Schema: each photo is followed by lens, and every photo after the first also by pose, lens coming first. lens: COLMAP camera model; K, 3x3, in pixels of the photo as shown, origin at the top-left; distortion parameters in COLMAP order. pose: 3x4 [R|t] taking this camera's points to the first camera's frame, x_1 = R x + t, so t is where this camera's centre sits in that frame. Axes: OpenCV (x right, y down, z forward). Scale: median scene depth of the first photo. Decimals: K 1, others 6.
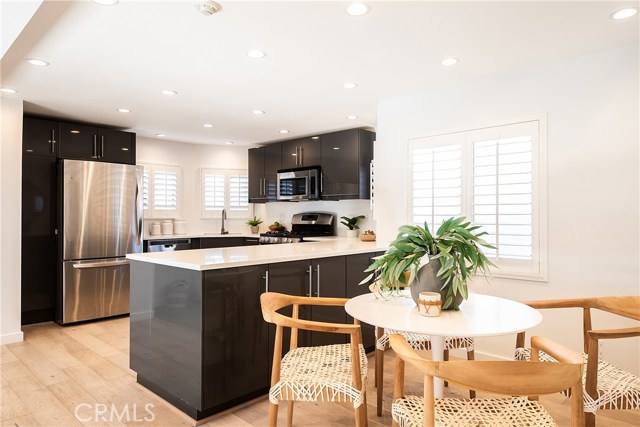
lens RADIAL K [[424.8, 0, 320.0], [0, 424.8, 213.5], [0, 0, 1]] dist [0.039537, -0.001025]
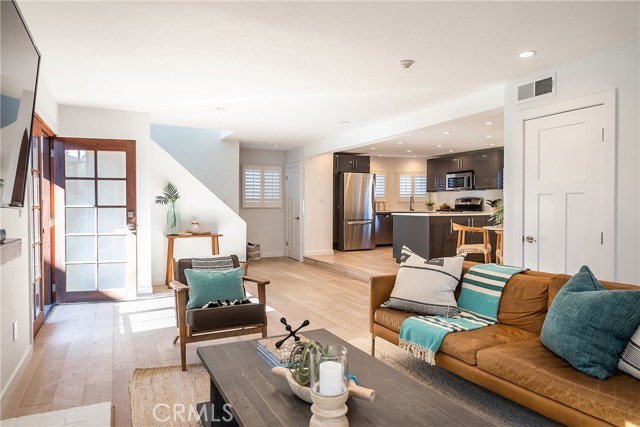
lens RADIAL K [[424.8, 0, 320.0], [0, 424.8, 213.5], [0, 0, 1]] dist [0.039537, -0.001025]
pose [[0.941736, 0.005827, -0.336302, -0.001778], [0.003207, 0.999649, 0.026302, 0.014346], [0.336337, -0.025848, 0.941387, -0.768254]]
